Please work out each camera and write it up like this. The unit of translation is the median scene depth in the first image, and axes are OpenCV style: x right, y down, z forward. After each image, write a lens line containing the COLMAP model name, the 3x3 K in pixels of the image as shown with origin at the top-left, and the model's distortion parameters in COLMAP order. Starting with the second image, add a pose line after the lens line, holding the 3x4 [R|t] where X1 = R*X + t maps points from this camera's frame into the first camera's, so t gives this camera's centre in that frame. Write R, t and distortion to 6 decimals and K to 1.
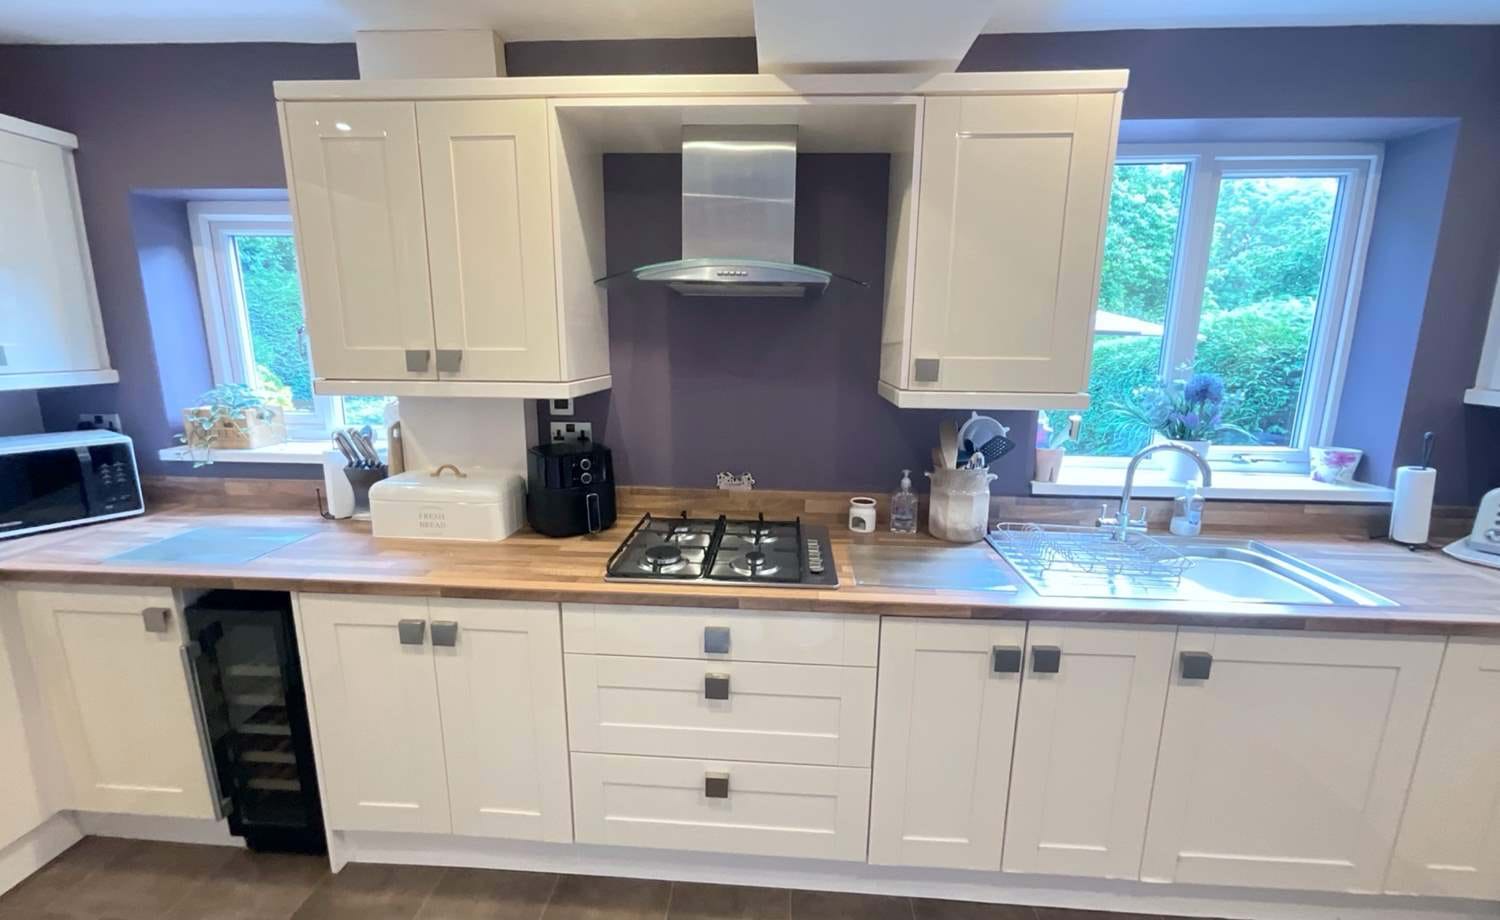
lens RADIAL K [[607.5, 0, 742.6], [0, 607.5, 459.9], [0, 0, 1]] dist [-0.002730, -0.000688]
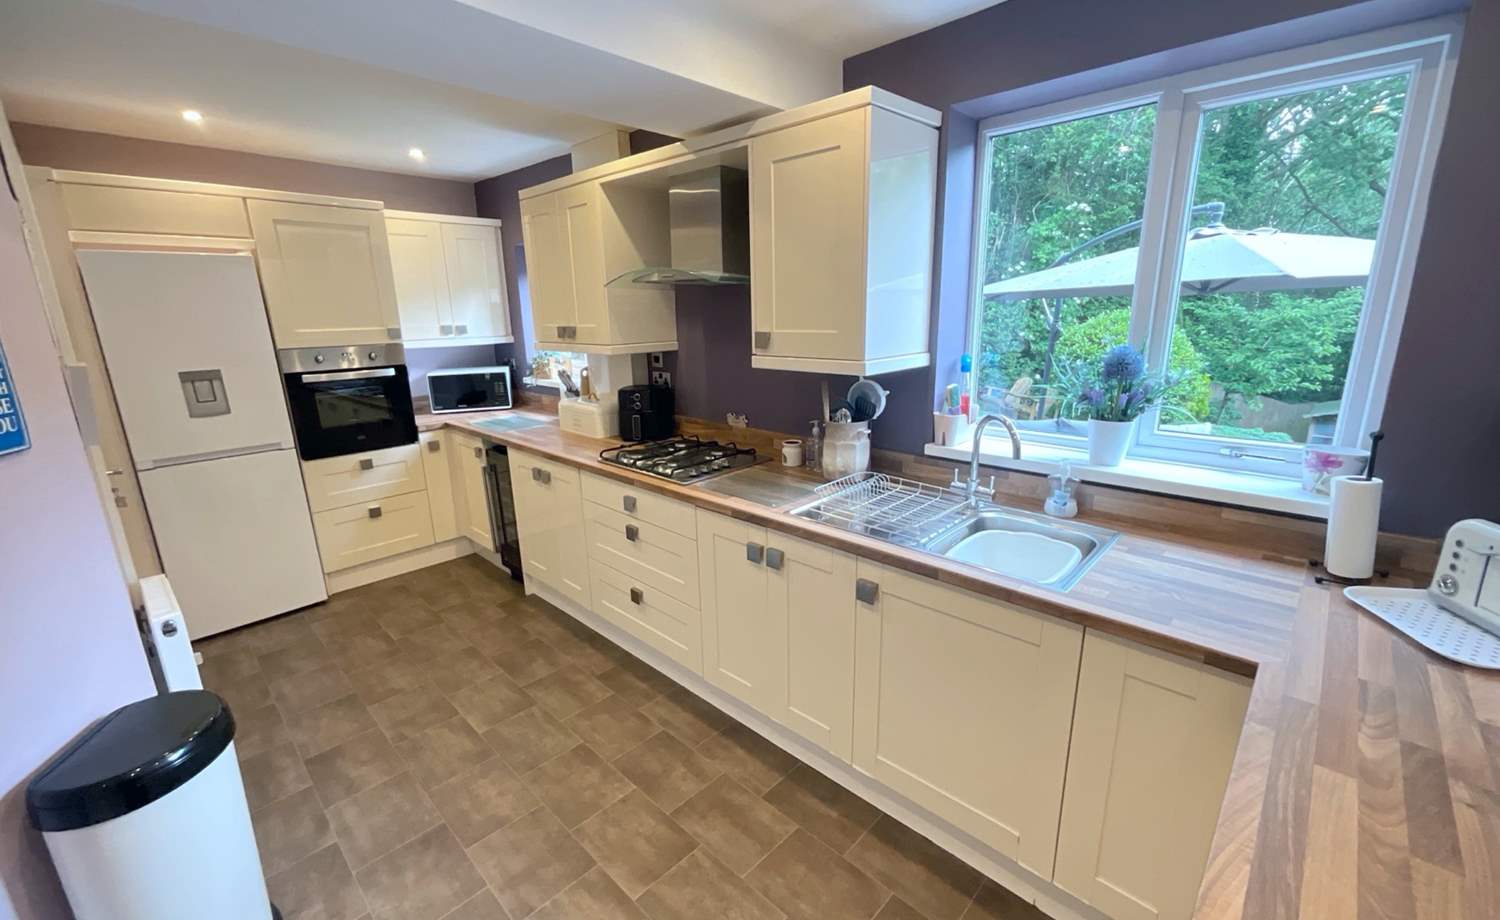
lens RADIAL K [[607.5, 0, 745.8], [0, 607.5, 460.3], [0, 0, 1]] dist [-0.002730, -0.000688]
pose [[0.763189, 0.133722, -0.632188, 1.002198], [-0.098227, 0.990991, 0.091036, -0.001312], [0.638666, -0.007380, 0.769449, -0.056520]]
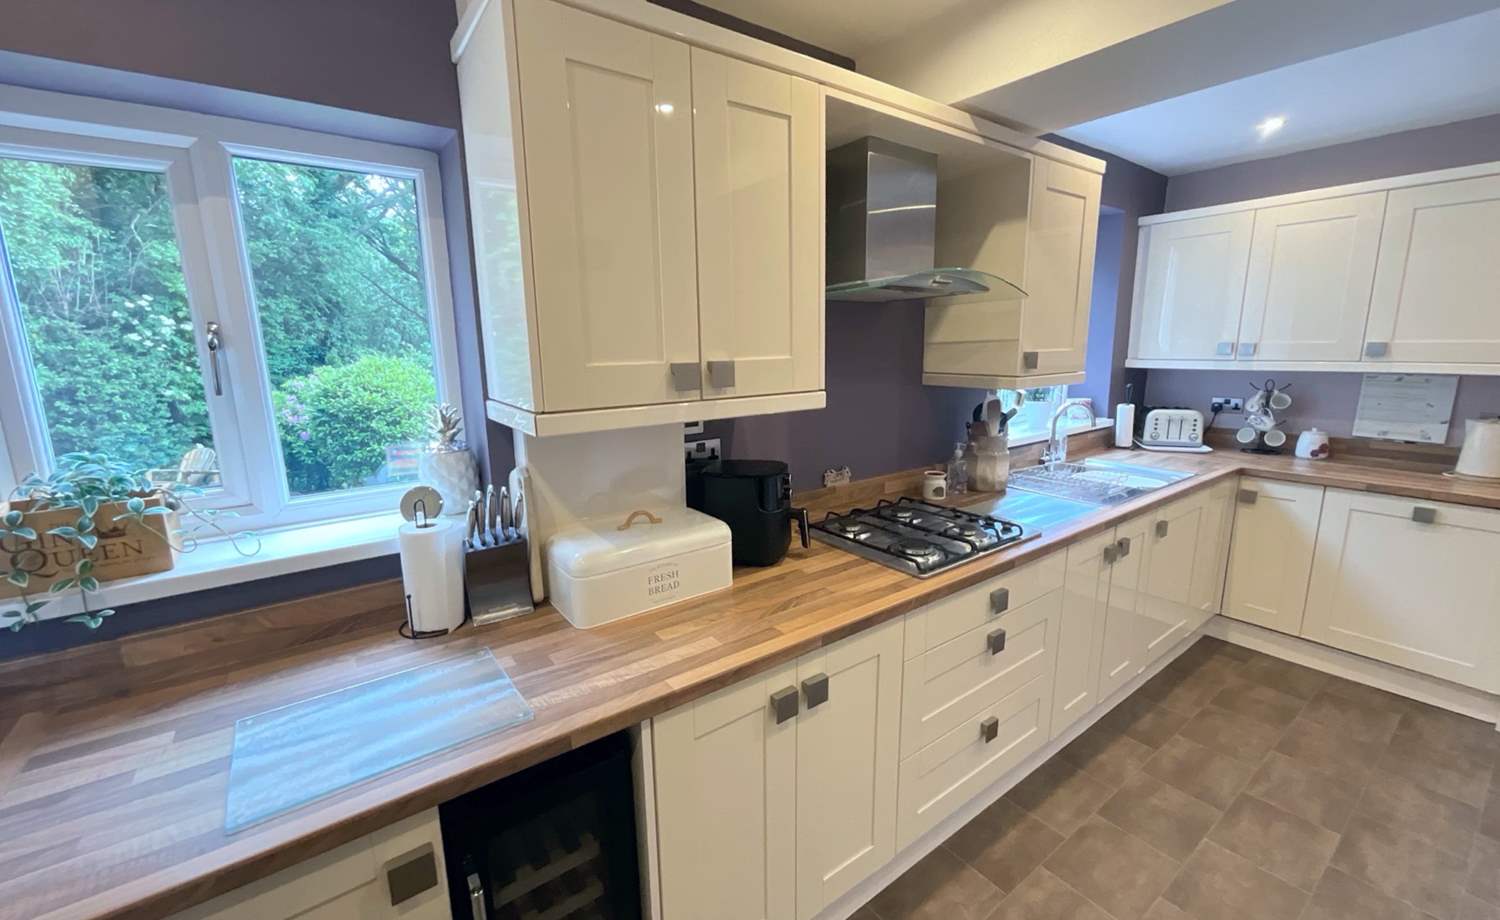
lens RADIAL K [[607.5, 0, 749.7], [0, 607.5, 460.5], [0, 0, 1]] dist [-0.002730, -0.000688]
pose [[0.764625, -0.145193, 0.627908, -0.884138], [0.147595, 0.987849, 0.048692, -0.074947], [-0.627348, 0.055445, 0.776763, 0.315010]]
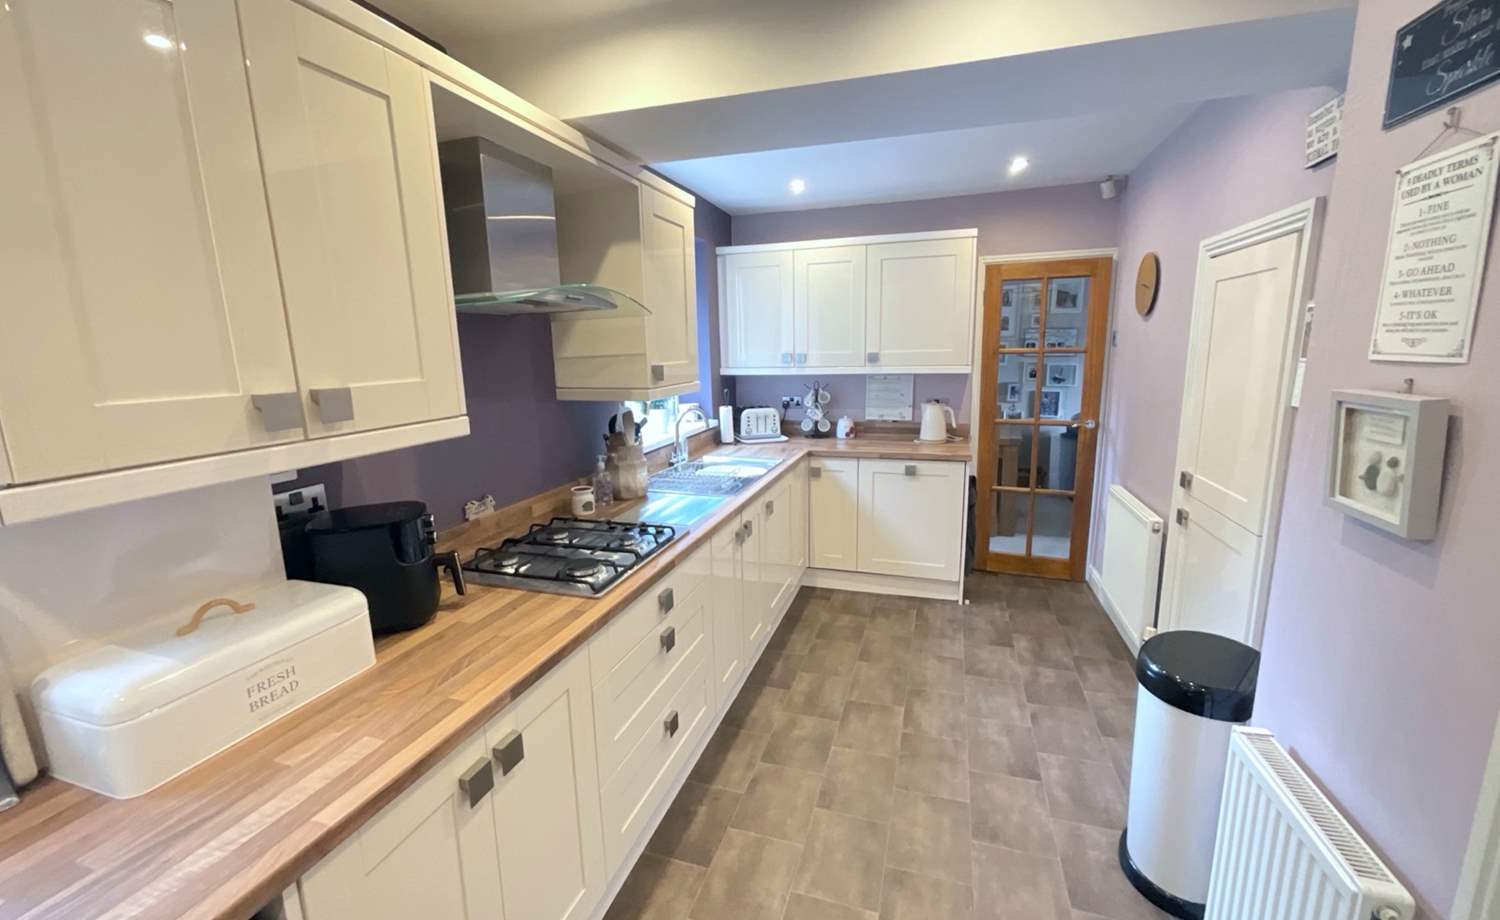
lens RADIAL K [[607.5, 0, 749.1], [0, 607.5, 460.9], [0, 0, 1]] dist [-0.002730, -0.000688]
pose [[0.242800, -0.197564, 0.949745, -0.896815], [0.209803, 0.966565, 0.147427, -0.097607], [-0.947117, 0.163464, 0.276132, 0.374157]]
